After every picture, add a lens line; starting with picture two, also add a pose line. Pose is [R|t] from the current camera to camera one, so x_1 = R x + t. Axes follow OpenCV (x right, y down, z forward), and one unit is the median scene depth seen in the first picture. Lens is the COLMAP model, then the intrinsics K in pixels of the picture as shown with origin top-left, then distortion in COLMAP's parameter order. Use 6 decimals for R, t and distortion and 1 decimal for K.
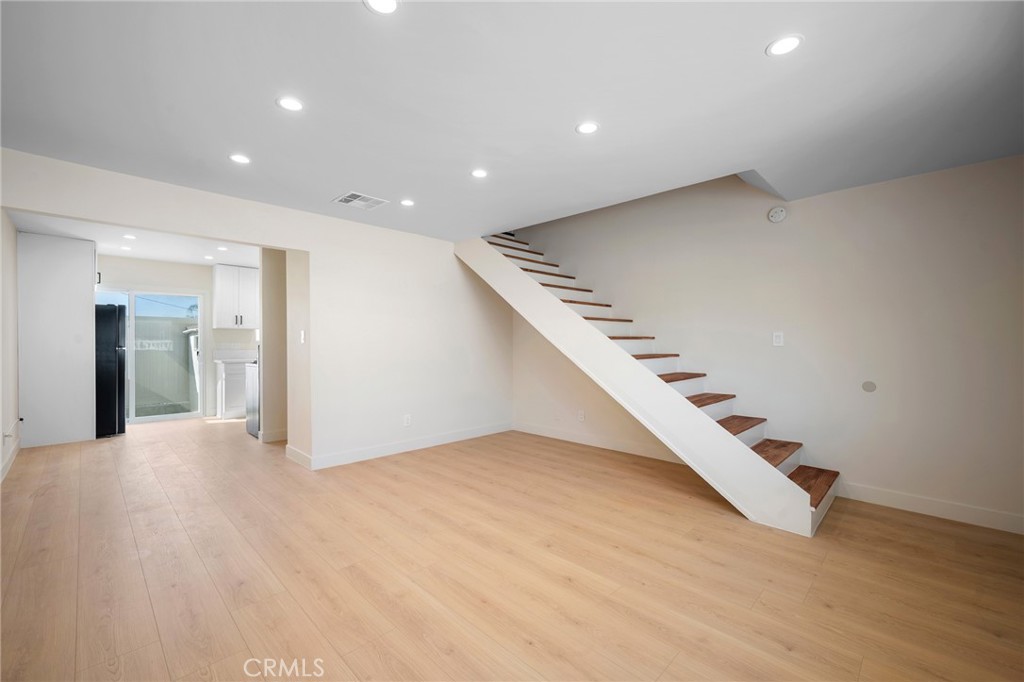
lens RADIAL K [[424.6, 0, 512.0], [0, 424.6, 341.0], [0, 0, 1]] dist [0.000257, 0.000040]
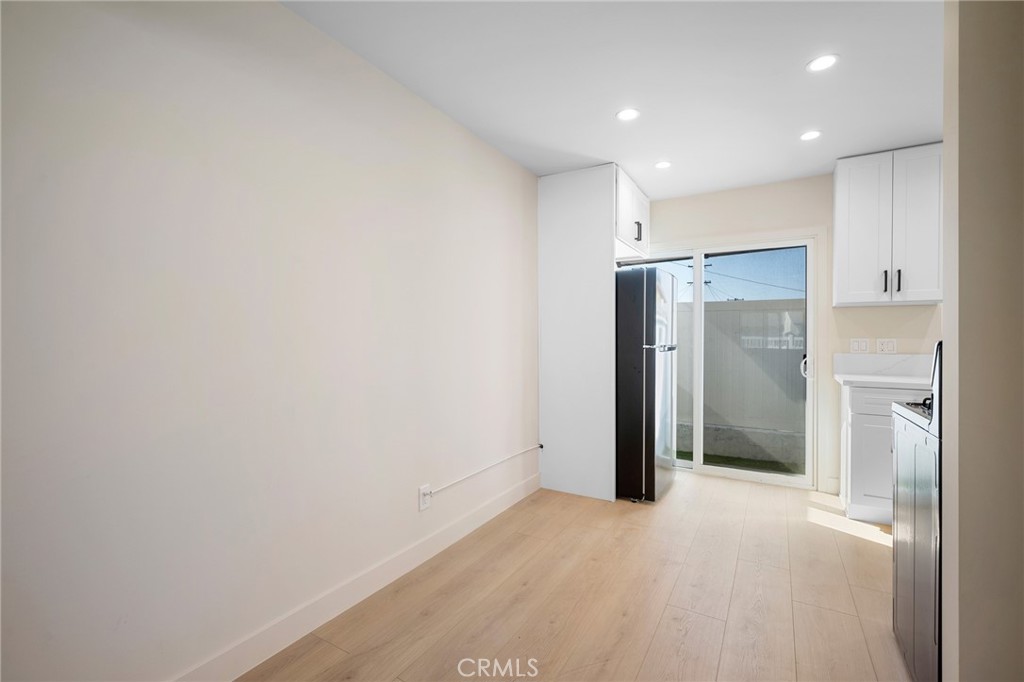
lens RADIAL K [[457.2, 0, 512.0], [0, 457.2, 341.0], [0, 0, 1]] dist [-0.001176, -0.000192]
pose [[0.255231, 0.005305, -0.966866, -0.327811], [-0.001241, 0.999986, 0.005159, 0.006328], [0.966879, -0.000117, 0.255234, 0.561876]]
